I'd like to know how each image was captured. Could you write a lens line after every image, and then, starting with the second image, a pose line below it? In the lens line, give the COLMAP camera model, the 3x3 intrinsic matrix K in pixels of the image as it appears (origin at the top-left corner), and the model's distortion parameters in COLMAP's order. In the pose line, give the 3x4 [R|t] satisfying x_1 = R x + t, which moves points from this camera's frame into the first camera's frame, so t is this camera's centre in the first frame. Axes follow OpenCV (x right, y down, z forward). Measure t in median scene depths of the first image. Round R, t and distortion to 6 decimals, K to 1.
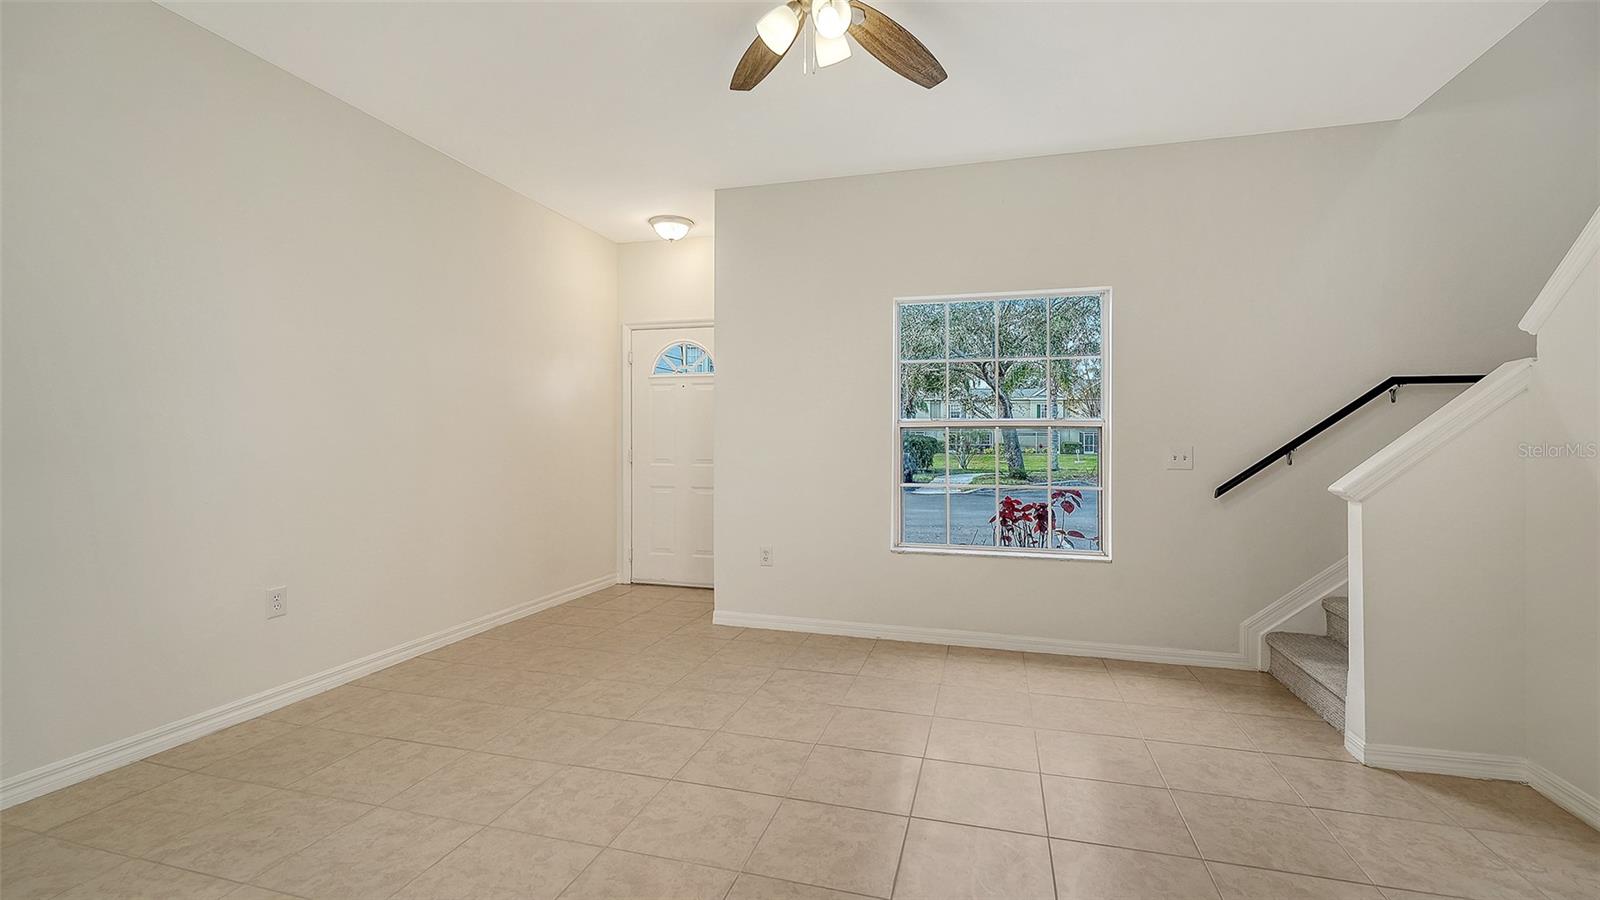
lens RADIAL K [[694.1, 0, 800.0], [0, 694.1, 450.0], [0, 0, 1]] dist [-0.001631, -0.000110]
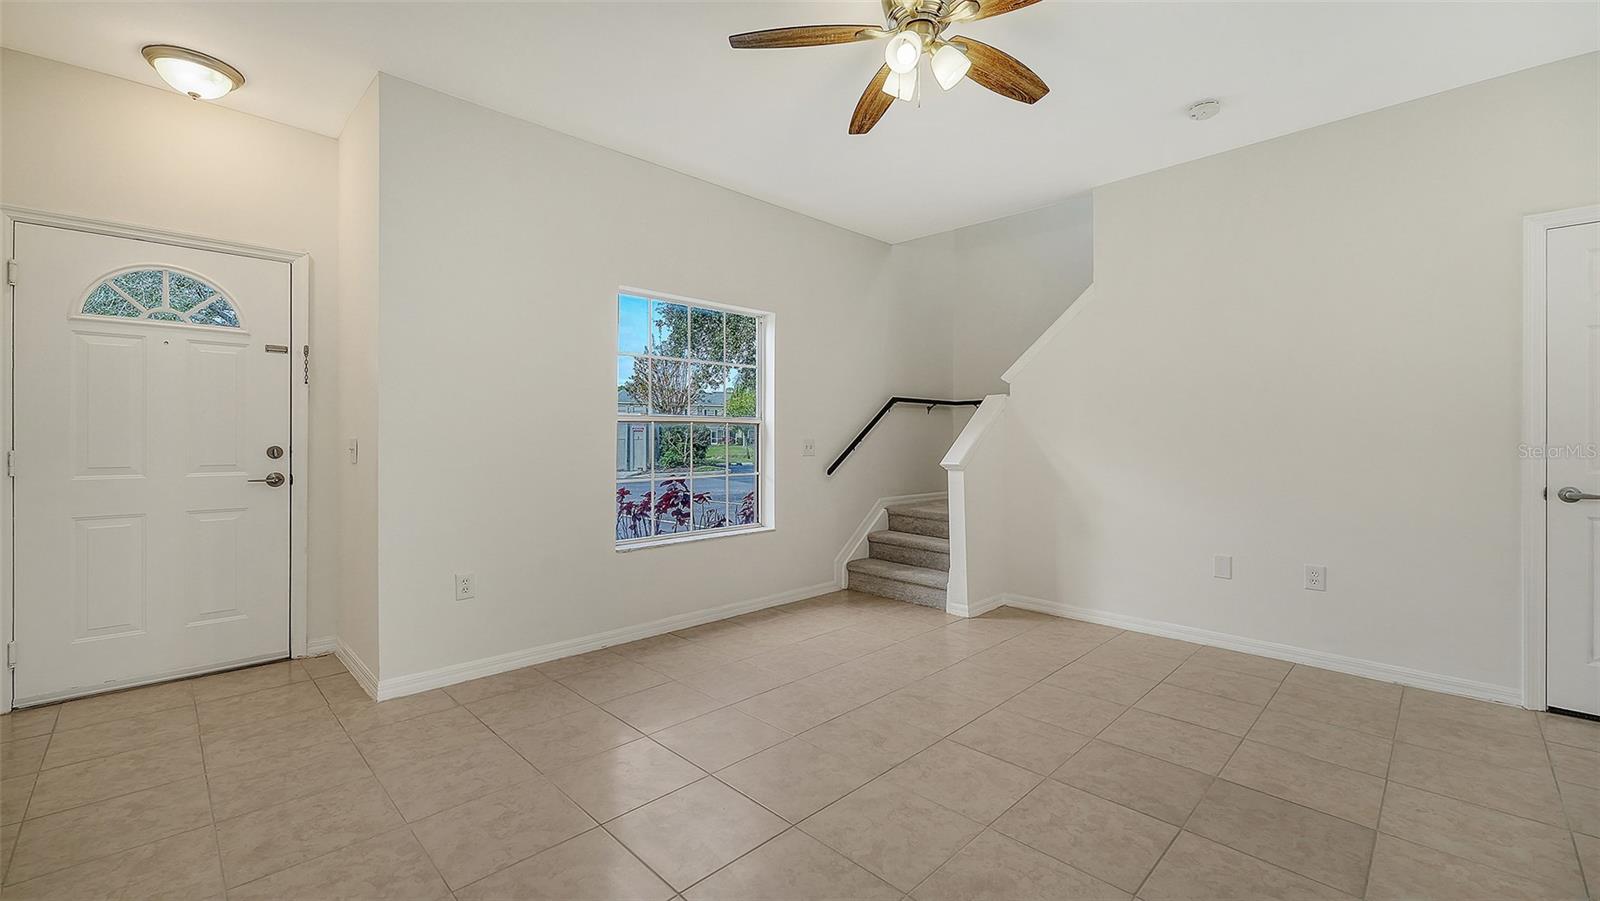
lens RADIAL K [[651.5, 0, 801.1], [0, 651.5, 440.7], [0, 0, 1]] dist [-0.000087, 0.000021]
pose [[0.489611, -0.009639, 0.871887, -0.589791], [0.010135, 0.999934, 0.005363, -0.008833], [-0.871882, 0.006211, 0.489677, 0.388408]]
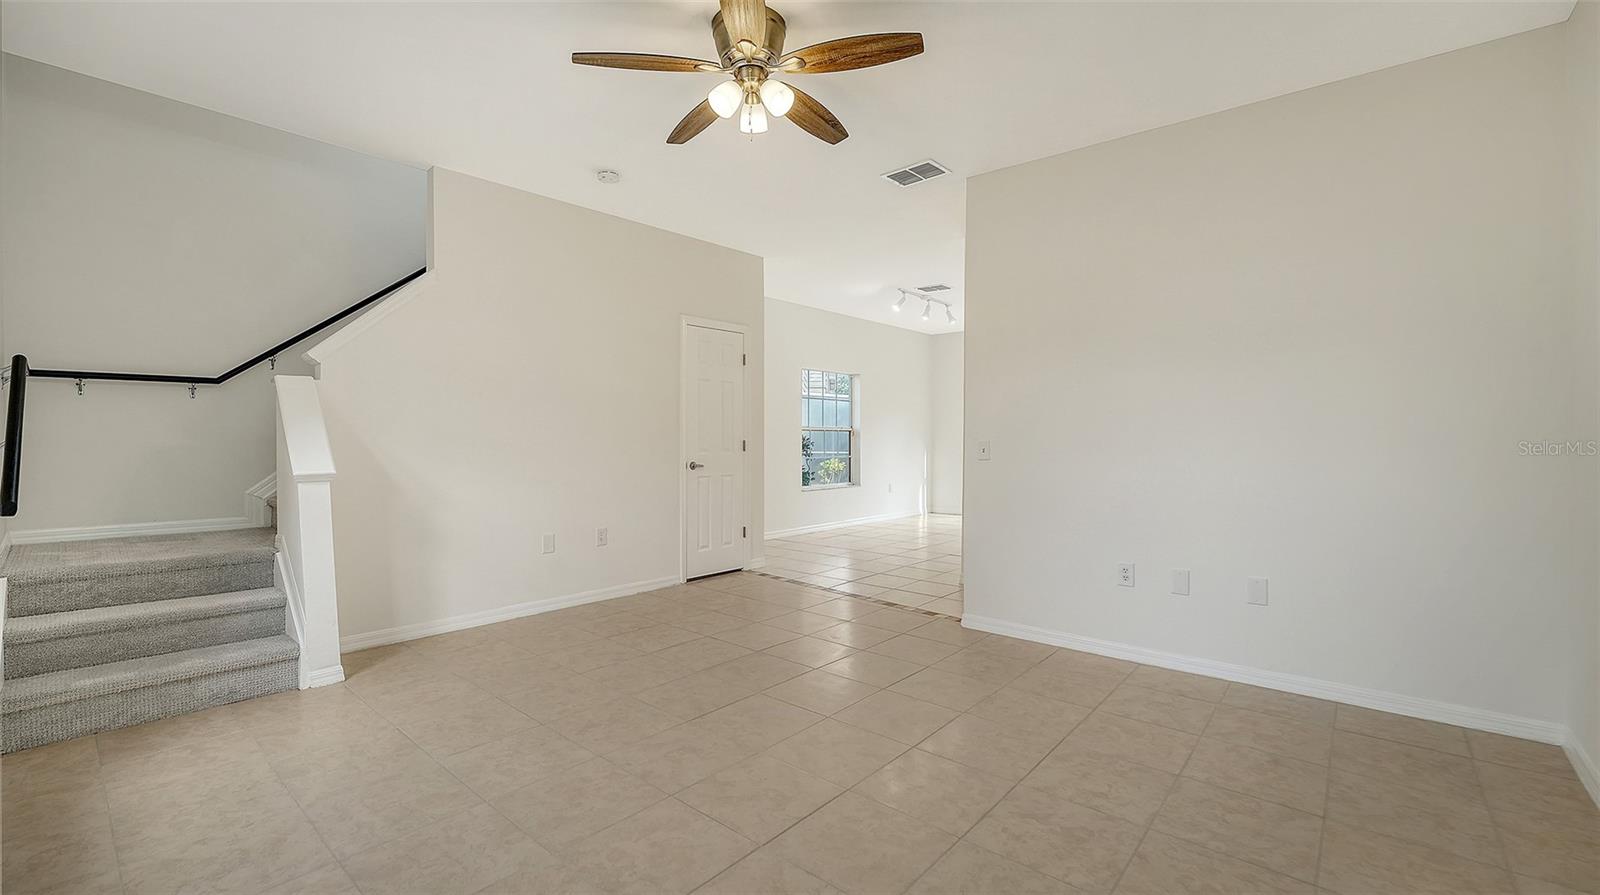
lens RADIAL K [[668.7, 0, 800.0], [0, 668.7, 447.5], [0, 0, 1]] dist [-0.018909, -0.000140]
pose [[-0.905728, -0.017244, 0.423508, -0.336022], [-0.005230, 0.999551, 0.029513, -0.017654], [-0.423827, 0.024516, -0.905411, 1.223791]]
